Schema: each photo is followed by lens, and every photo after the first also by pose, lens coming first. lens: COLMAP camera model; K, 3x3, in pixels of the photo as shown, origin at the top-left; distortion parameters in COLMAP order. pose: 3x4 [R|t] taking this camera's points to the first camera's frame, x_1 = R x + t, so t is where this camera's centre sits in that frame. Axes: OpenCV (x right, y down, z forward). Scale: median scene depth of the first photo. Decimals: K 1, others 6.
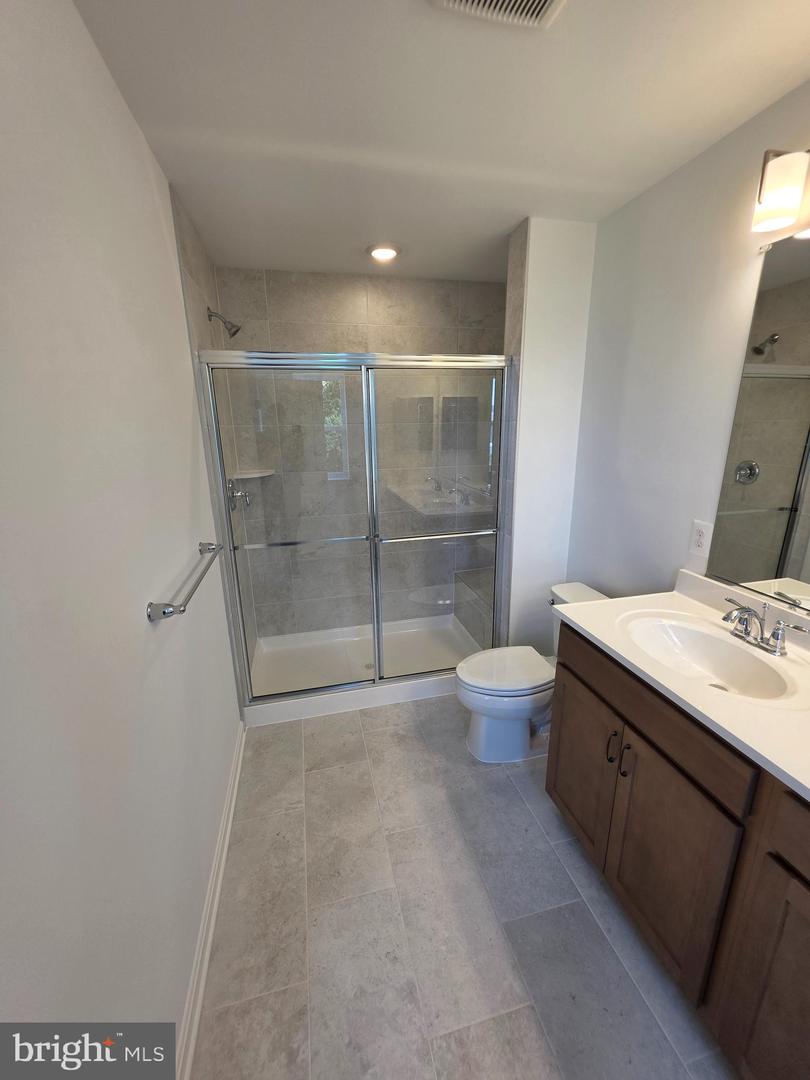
lens RADIAL K [[435.5, 0, 407.0], [0, 435.5, 542.1], [0, 0, 1]] dist [0.002445, -0.000072]
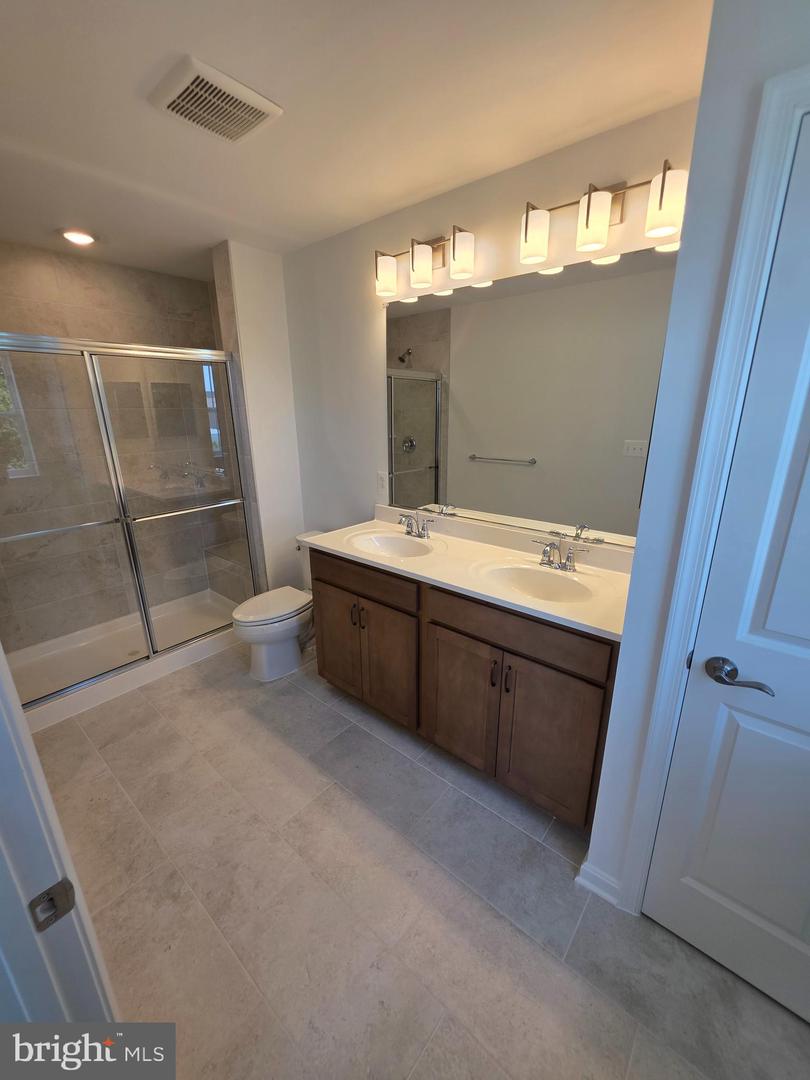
lens RADIAL K [[435.5, 0, 407.0], [0, 435.5, 542.1], [0, 0, 1]] dist [0.002445, -0.000072]
pose [[0.808977, -0.167353, 0.563515, -0.133104], [0.152558, 0.985544, 0.073677, 0.074182], [-0.567699, 0.026366, 0.822814, -0.251225]]
